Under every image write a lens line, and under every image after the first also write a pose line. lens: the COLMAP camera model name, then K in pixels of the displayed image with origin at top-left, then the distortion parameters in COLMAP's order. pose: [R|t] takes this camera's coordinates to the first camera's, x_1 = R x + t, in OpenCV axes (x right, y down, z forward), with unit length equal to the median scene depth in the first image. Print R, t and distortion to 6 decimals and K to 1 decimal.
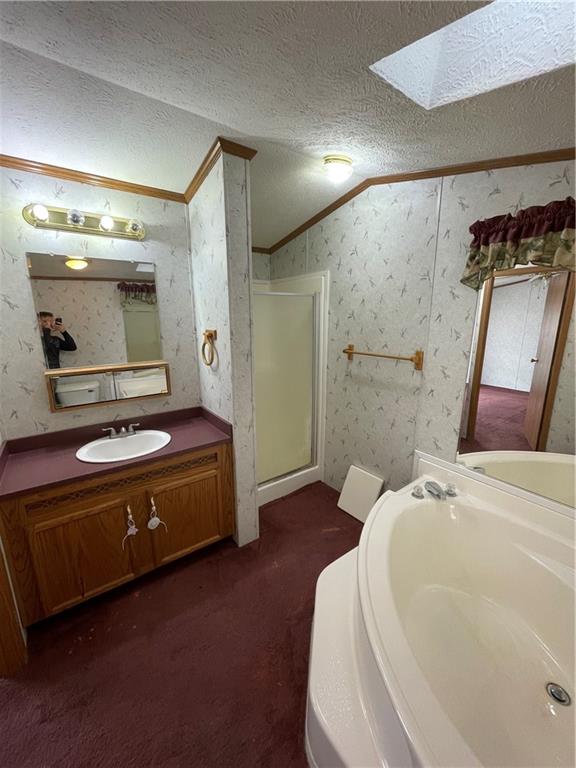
lens RADIAL K [[310.1, 0, 288.0], [0, 310.1, 384.0], [0, 0, 1]] dist [-0.002060, -0.000012]
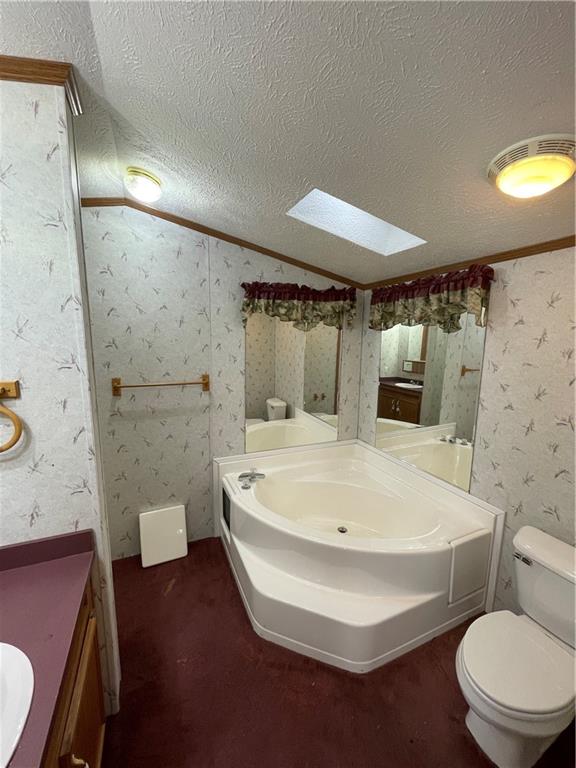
lens RADIAL K [[310.1, 0, 288.0], [0, 310.1, 384.0], [0, 0, 1]] dist [-0.002060, -0.000012]
pose [[0.209898, -0.146187, 0.966733, -0.635545], [0.196088, 0.974964, 0.104857, -0.132461], [-0.957858, 0.167555, 0.233309, 0.436608]]
